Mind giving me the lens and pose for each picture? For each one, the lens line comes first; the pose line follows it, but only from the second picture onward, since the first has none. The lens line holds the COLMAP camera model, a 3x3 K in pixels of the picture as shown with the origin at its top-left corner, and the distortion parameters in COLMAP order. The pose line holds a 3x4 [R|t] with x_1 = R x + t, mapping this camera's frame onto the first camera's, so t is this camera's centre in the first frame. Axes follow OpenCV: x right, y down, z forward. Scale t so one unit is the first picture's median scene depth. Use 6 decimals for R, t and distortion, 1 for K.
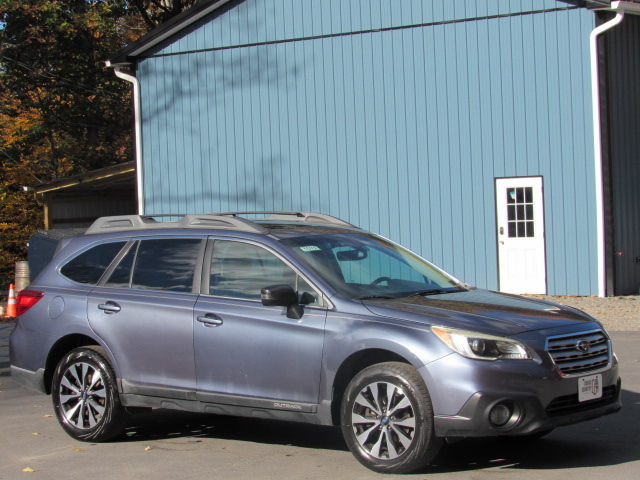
lens RADIAL K [[1600.5, 0, 318.6], [0, 1600.5, 240.9], [0, 0, 1]] dist [-0.011191, -0.206248]
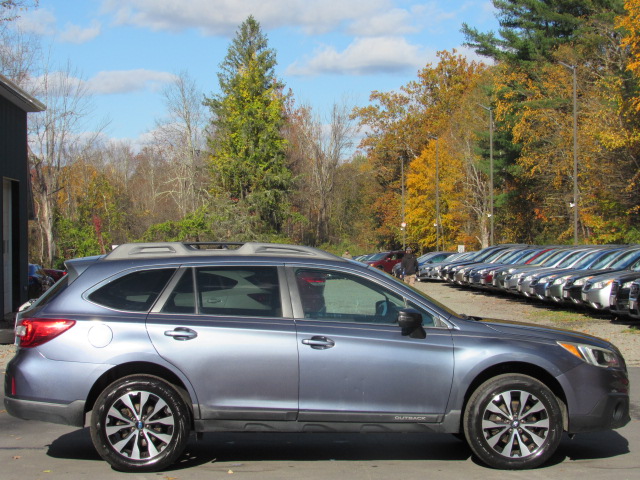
lens RADIAL K [[1614.2, 0, 317.4], [0, 1614.2, 239.6], [0, 0, 1]] dist [-0.049438, 0.463111]
pose [[0.750480, 0.026820, 0.660349, -0.810552], [-0.003617, 0.999328, -0.036477, 0.021455], [-0.660883, 0.024987, 0.750072, 0.210395]]
